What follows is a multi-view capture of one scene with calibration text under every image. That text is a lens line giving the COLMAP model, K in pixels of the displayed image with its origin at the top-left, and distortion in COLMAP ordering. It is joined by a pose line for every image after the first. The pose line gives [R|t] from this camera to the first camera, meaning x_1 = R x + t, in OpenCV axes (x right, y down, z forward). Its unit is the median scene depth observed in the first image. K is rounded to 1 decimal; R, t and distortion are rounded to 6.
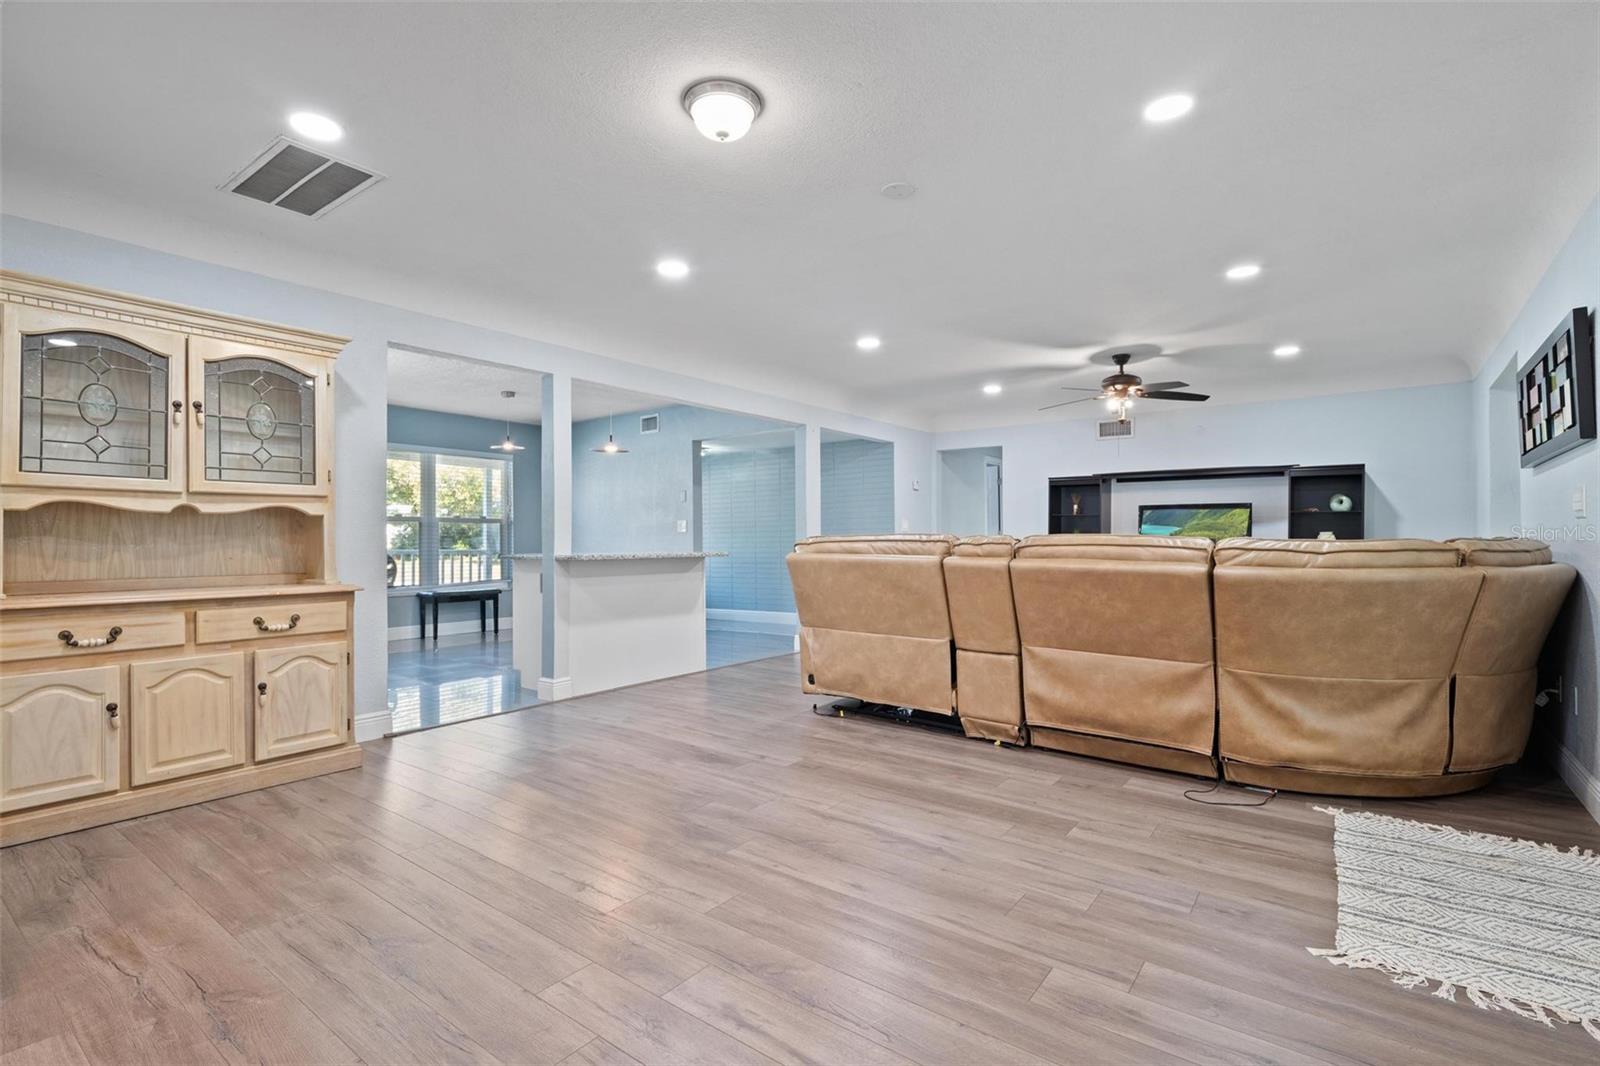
lens RADIAL K [[746.7, 0, 808.2], [0, 746.7, 531.1], [0, 0, 1]] dist [0.004940, -0.000517]
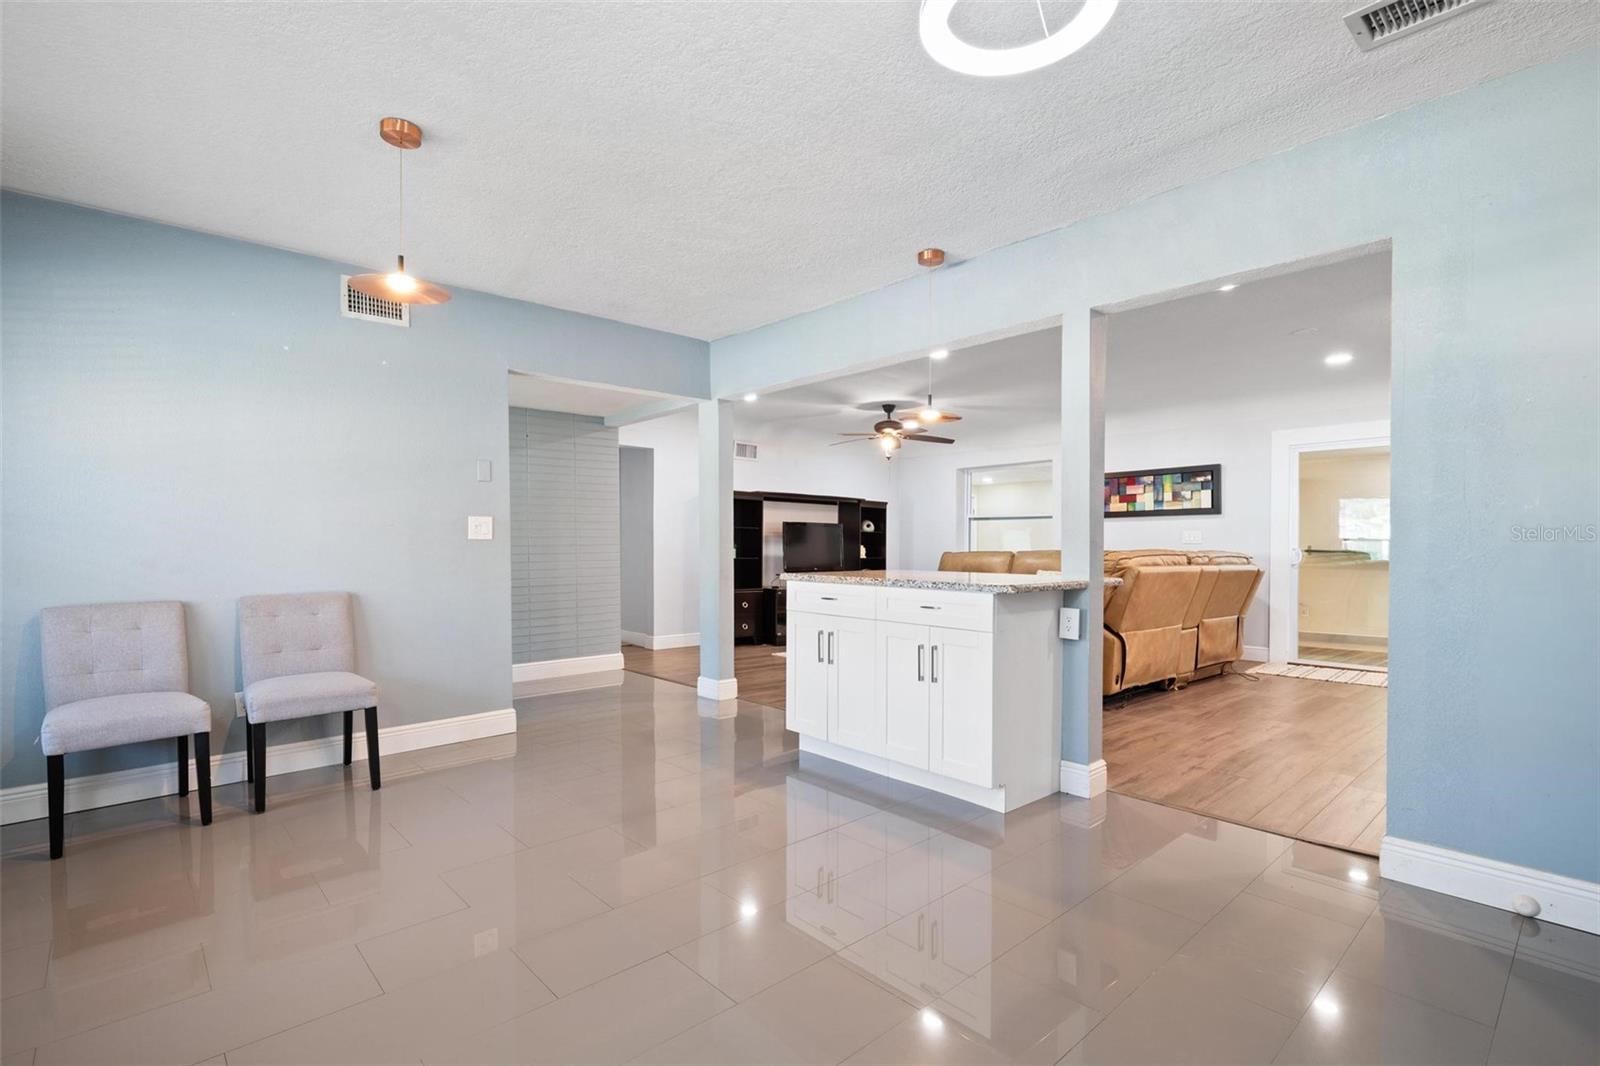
lens RADIAL K [[746.7, 0, 803.4], [0, 746.7, 557.6], [0, 0, 1]] dist [0.004940, -0.000517]
pose [[0.178967, -0.013942, 0.983756, -1.466698], [-0.012570, 0.999786, 0.016456, 0.003718], [-0.983775, -0.015311, 0.178754, 1.584811]]
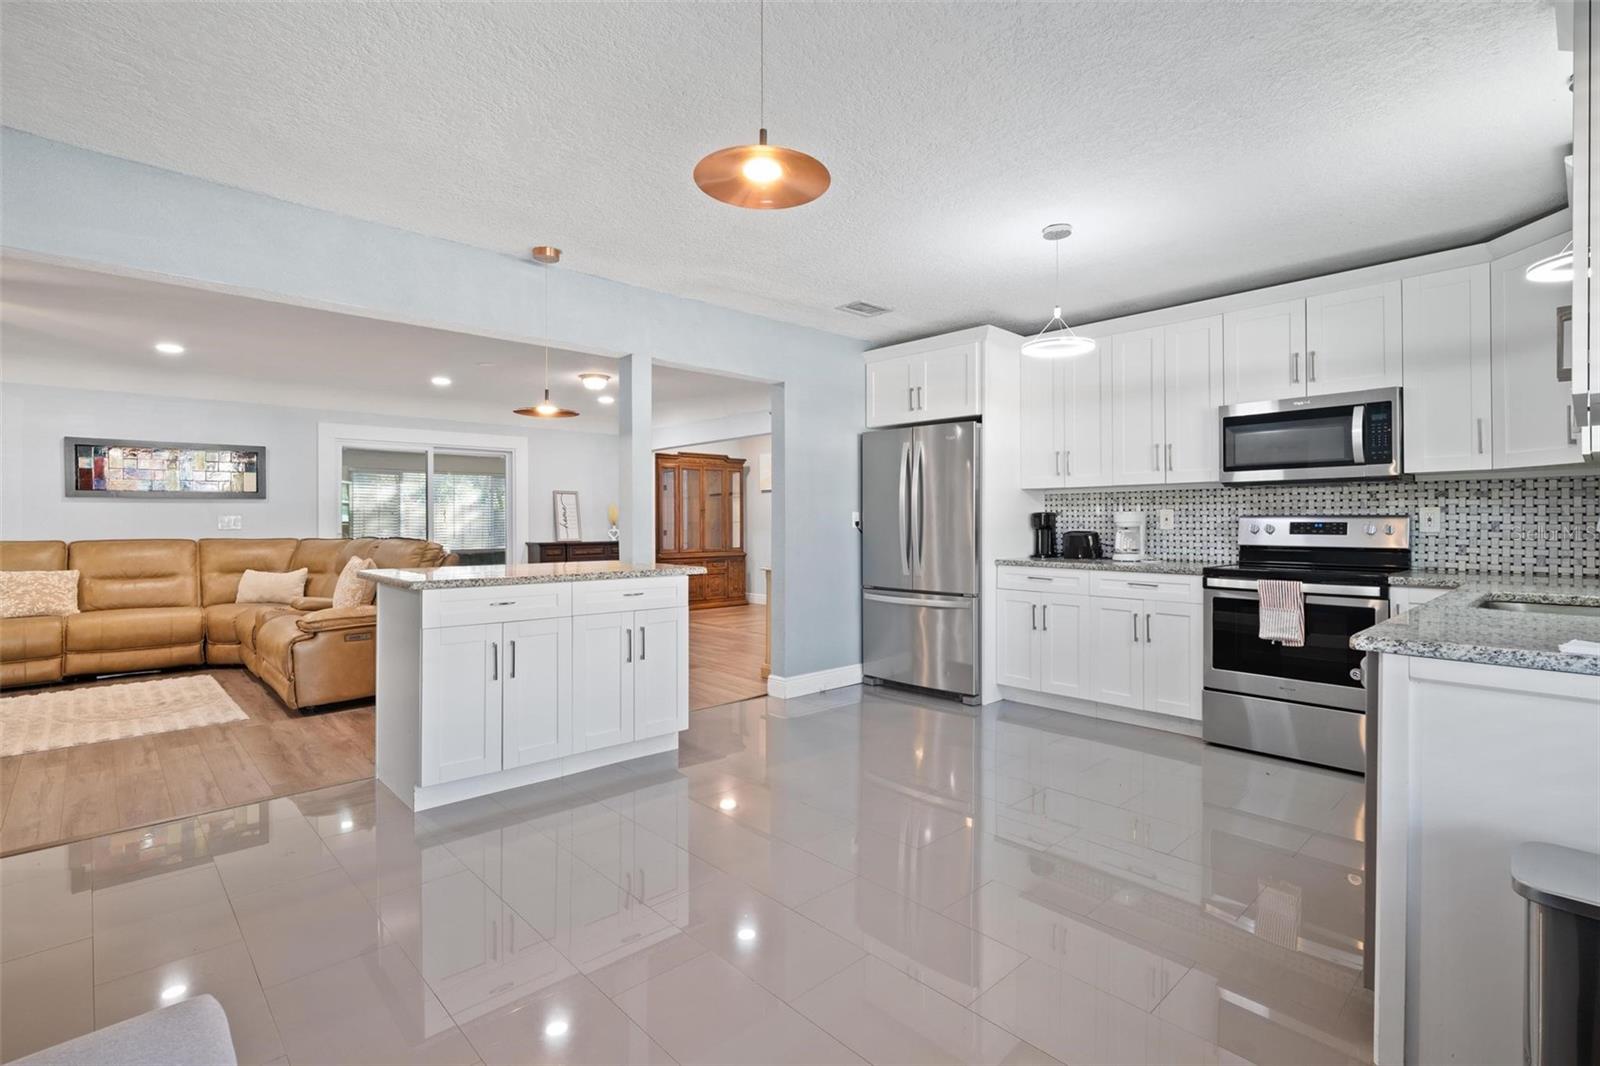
lens RADIAL K [[746.7, 0, 793.7], [0, 746.7, 521.4], [0, 0, 1]] dist [0.004940, -0.000517]
pose [[-0.985313, 0.005325, 0.170674, -0.937080], [0.003508, 0.999934, -0.010950, -0.009720], [-0.170721, -0.010190, -0.985267, 2.567034]]
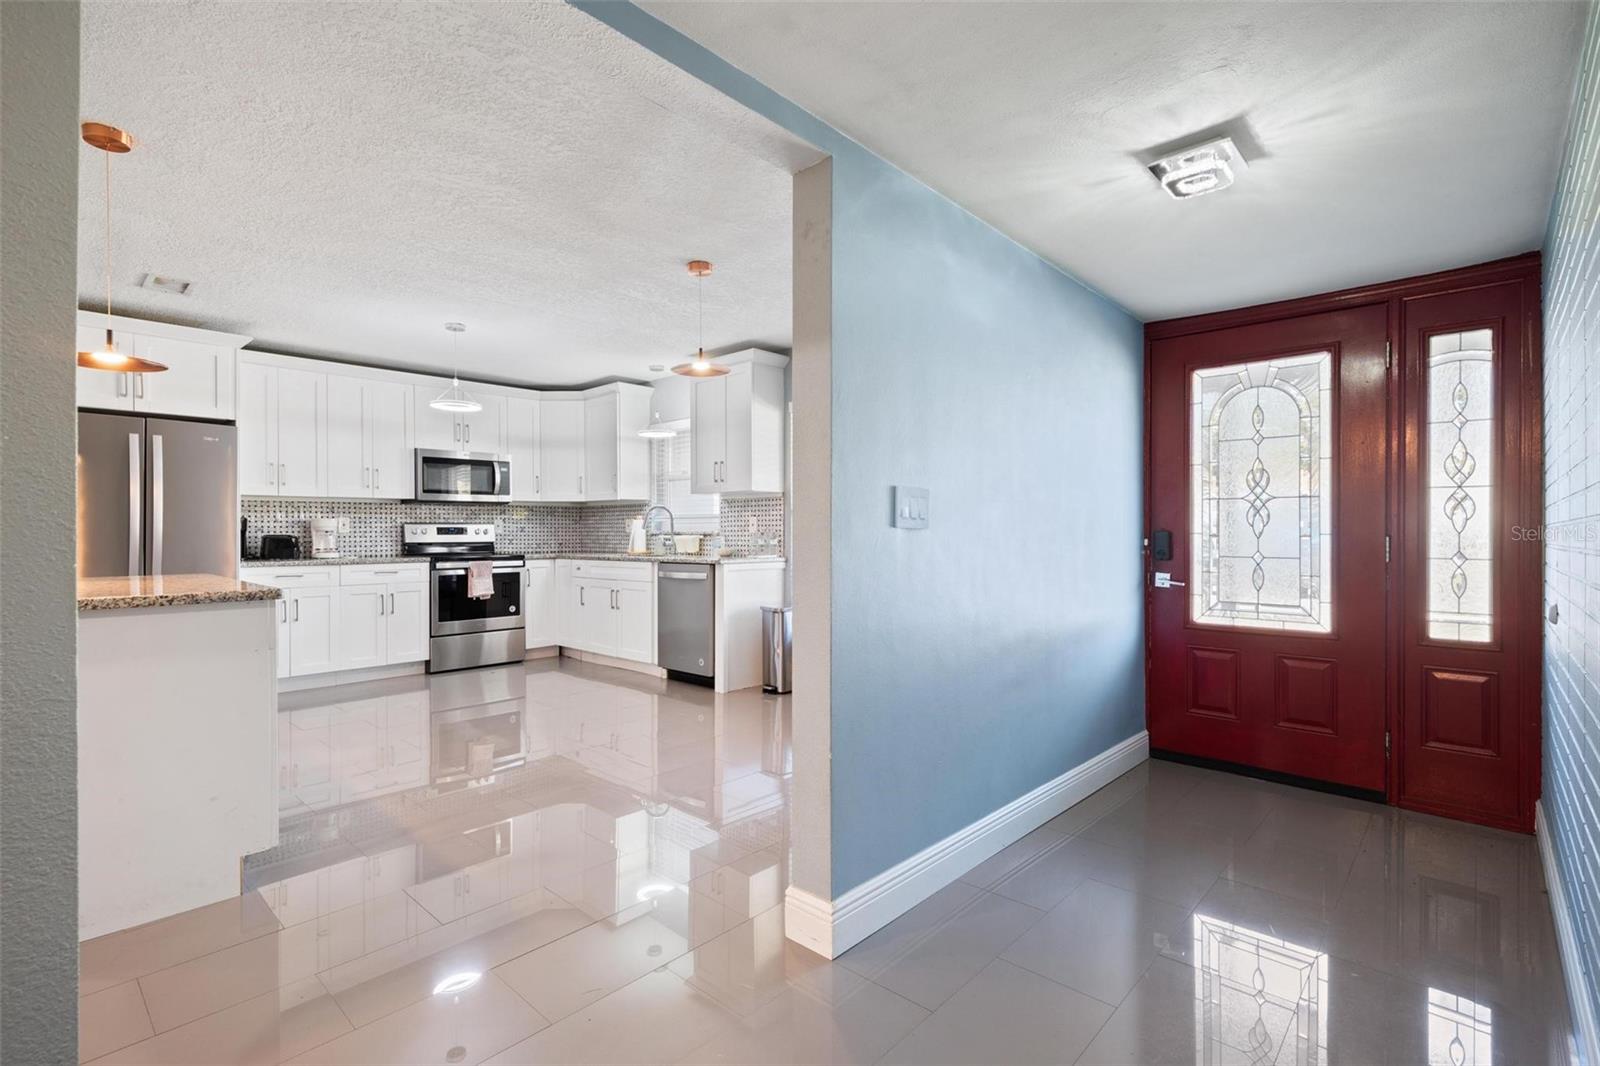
lens RADIAL K [[746.7, 0, 800.0], [0, 746.7, 533.8], [0, 0, 1]] dist [0.004940, -0.000517]
pose [[-0.100150, 0.007055, -0.994947, 0.248256], [0.015592, 0.999863, 0.005520, 0.001823], [0.994850, -0.014960, -0.100246, 2.346360]]
